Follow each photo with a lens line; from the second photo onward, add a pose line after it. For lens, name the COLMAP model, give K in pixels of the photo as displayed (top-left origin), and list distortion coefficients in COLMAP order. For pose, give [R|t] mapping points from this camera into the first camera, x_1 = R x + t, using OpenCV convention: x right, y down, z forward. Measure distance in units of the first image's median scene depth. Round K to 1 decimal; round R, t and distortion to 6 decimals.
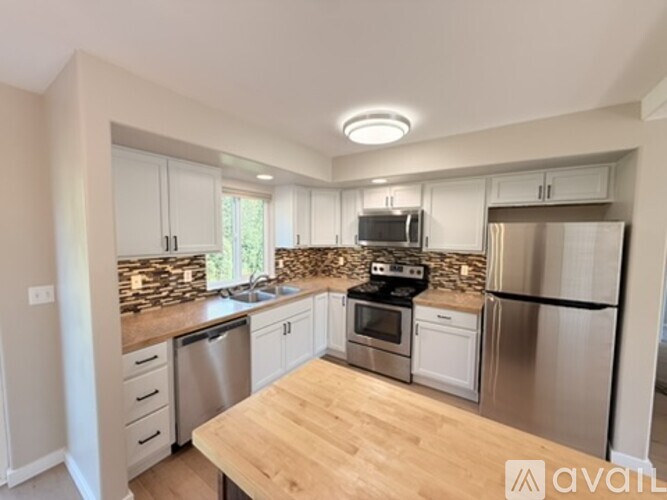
lens RADIAL K [[265.7, 0, 332.3], [0, 265.7, 250.5], [0, 0, 1]] dist [0.001233, 0.000065]
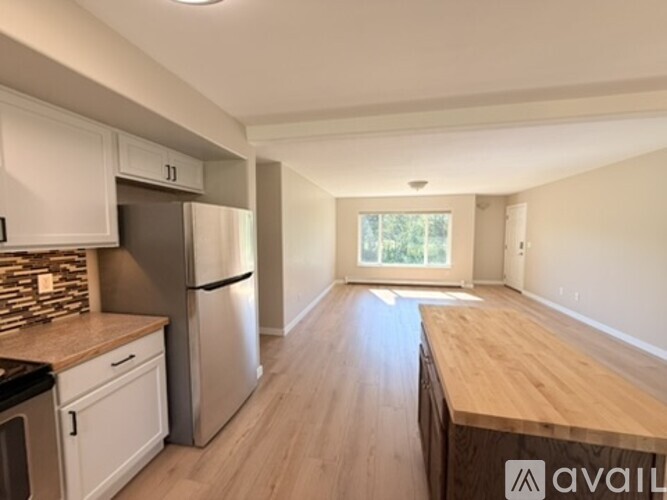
lens RADIAL K [[265.7, 0, 332.3], [0, 265.7, 250.5], [0, 0, 1]] dist [0.001233, 0.000065]
pose [[-0.380555, -0.071609, 0.921981, -0.211590], [0.062276, 0.992750, 0.102810, -0.010472], [-0.922659, 0.096542, -0.373337, 0.637106]]
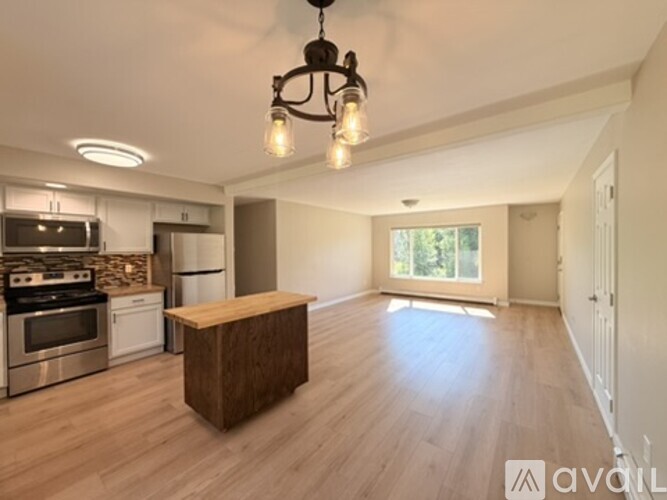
lens RADIAL K [[265.7, 0, 332.3], [0, 265.7, 250.5], [0, 0, 1]] dist [0.001233, 0.000065]
pose [[0.053374, -0.019724, 0.998380, -0.712827], [0.076784, 0.996926, 0.015590, 0.042148], [-0.995618, 0.075828, 0.054724, -0.059762]]
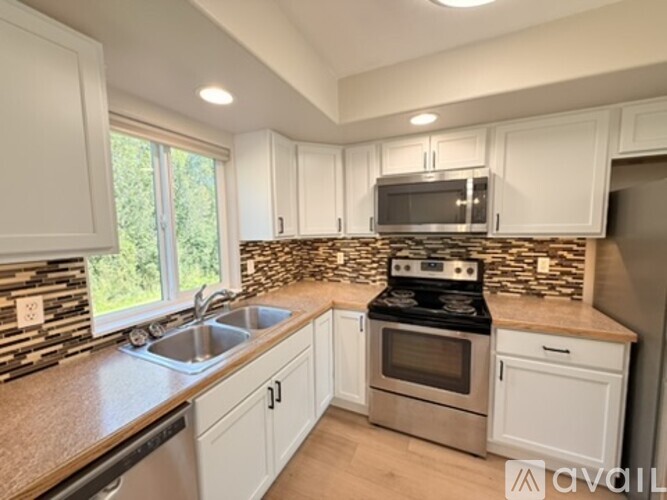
lens RADIAL K [[265.7, 0, 332.3], [0, 265.7, 250.5], [0, 0, 1]] dist [0.001233, 0.000065]
pose [[0.987891, -0.037508, 0.150546, -0.110873], [0.034833, 0.999186, 0.020369, 0.006949], [-0.151188, -0.014878, 0.988393, 0.417007]]
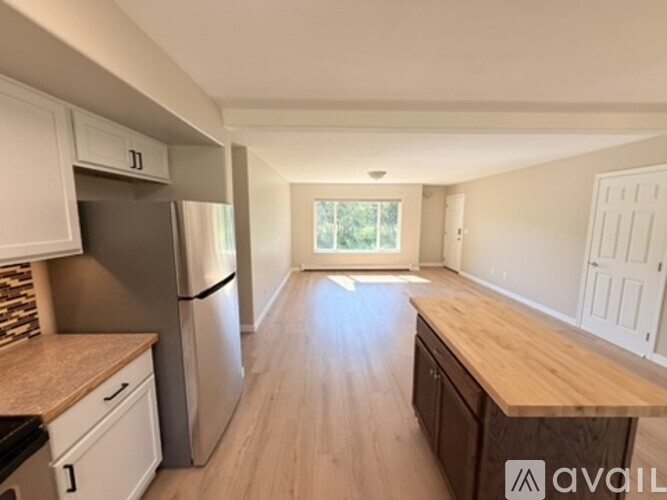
lens RADIAL K [[265.7, 0, 332.3], [0, 265.7, 250.5], [0, 0, 1]] dist [0.001233, 0.000065]
pose [[-0.575148, -0.118848, 0.809370, -0.134647], [0.049154, 0.982582, 0.179212, -0.055168], [-0.816571, 0.142858, -0.559288, 0.749056]]
